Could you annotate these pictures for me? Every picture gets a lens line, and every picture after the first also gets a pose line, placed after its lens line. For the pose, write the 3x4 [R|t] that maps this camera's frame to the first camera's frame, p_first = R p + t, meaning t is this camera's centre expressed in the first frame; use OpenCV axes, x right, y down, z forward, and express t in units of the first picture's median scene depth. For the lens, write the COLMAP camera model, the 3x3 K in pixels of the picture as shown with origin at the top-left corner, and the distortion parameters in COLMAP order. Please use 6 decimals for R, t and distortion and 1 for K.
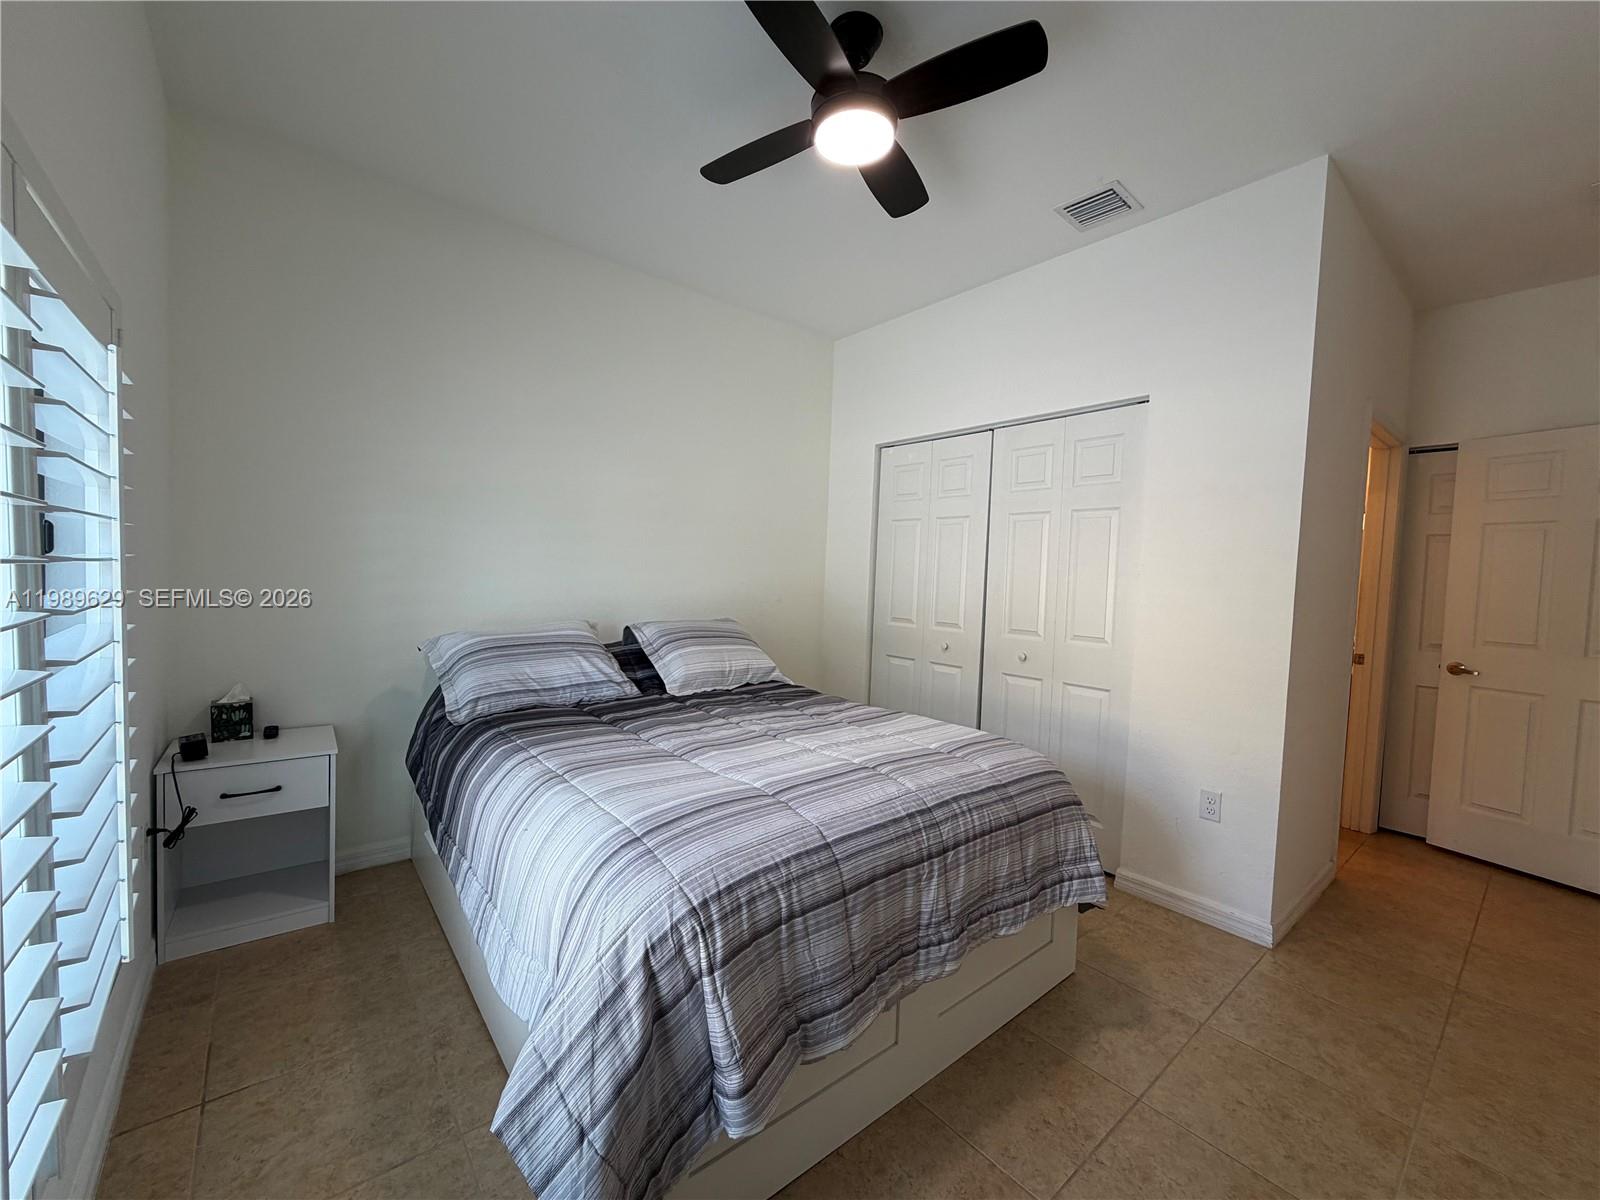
lens RADIAL K [[637.6, 0, 797.6], [0, 637.6, 603.9], [0, 0, 1]] dist [0.000375, -0.000079]
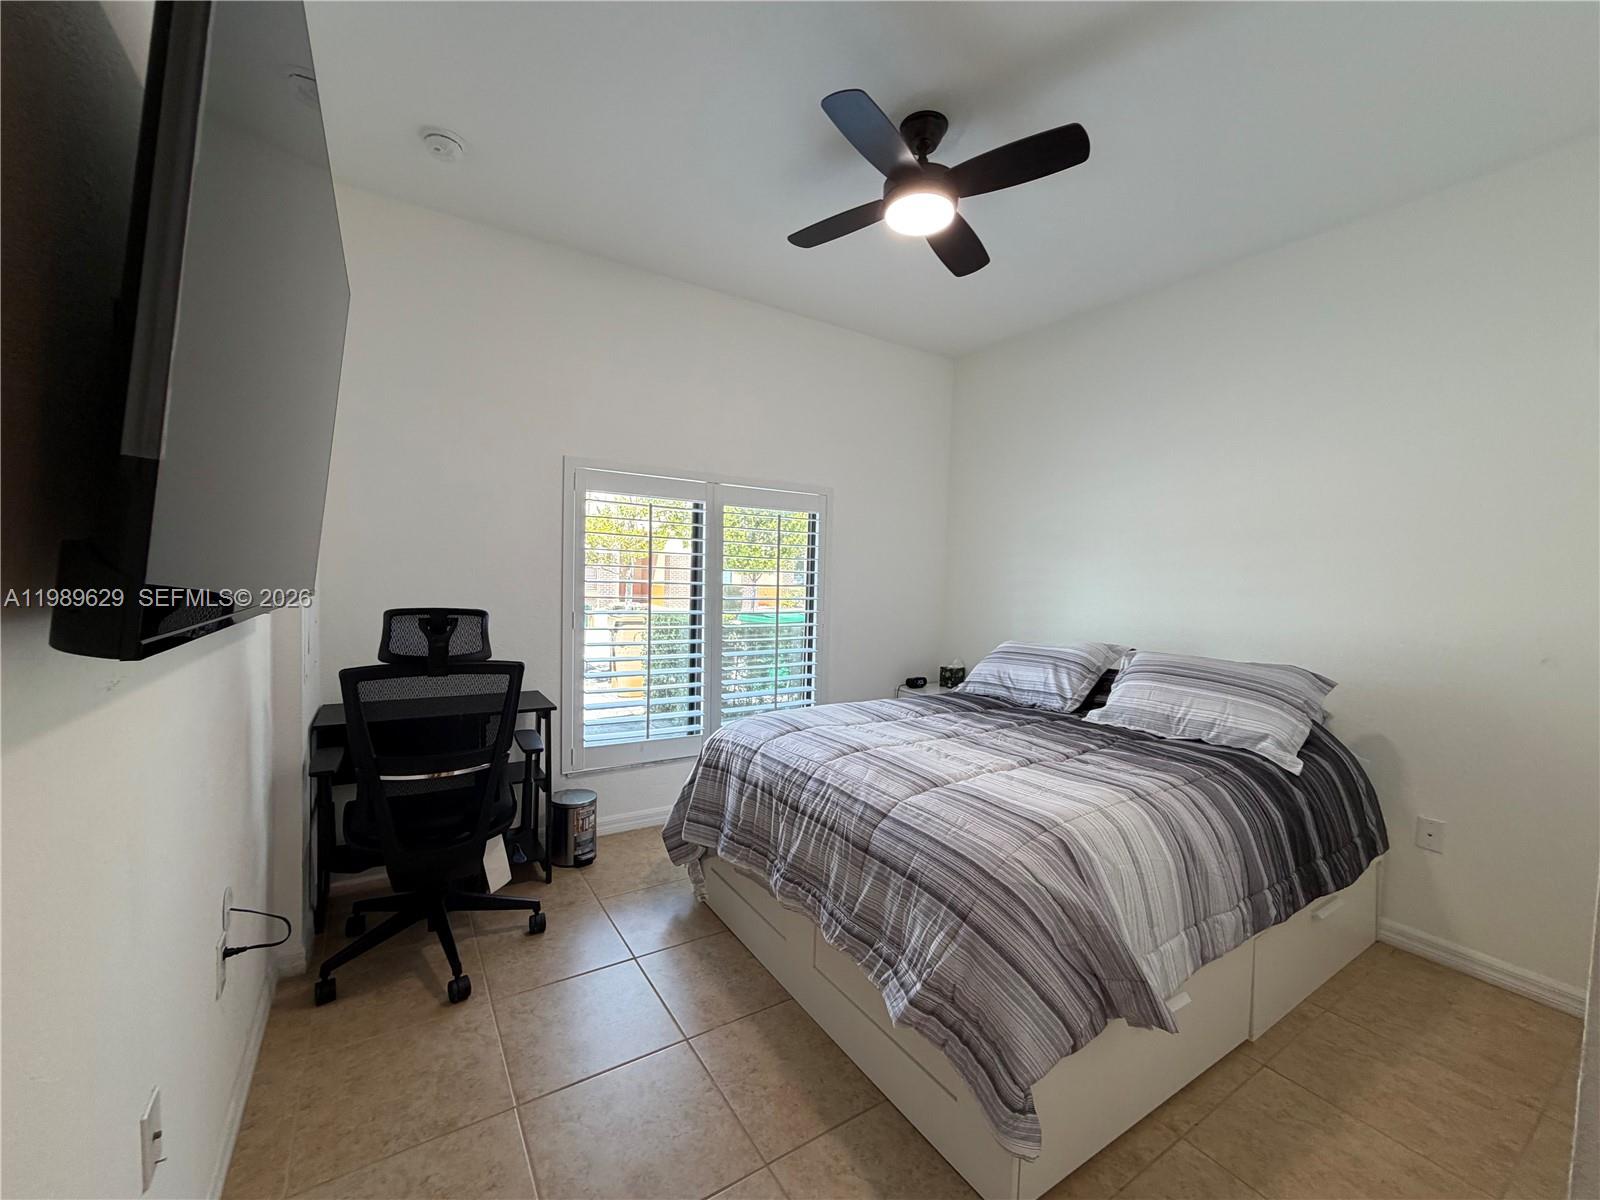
lens RADIAL K [[637.6, 0, 797.6], [0, 637.6, 603.9], [0, 0, 1]] dist [0.000375, -0.000079]
pose [[-0.117171, 0.003490, -0.993106, 1.115018], [-0.079153, 0.996780, 0.012842, -0.020030], [0.989952, 0.080112, -0.116518, 0.852396]]
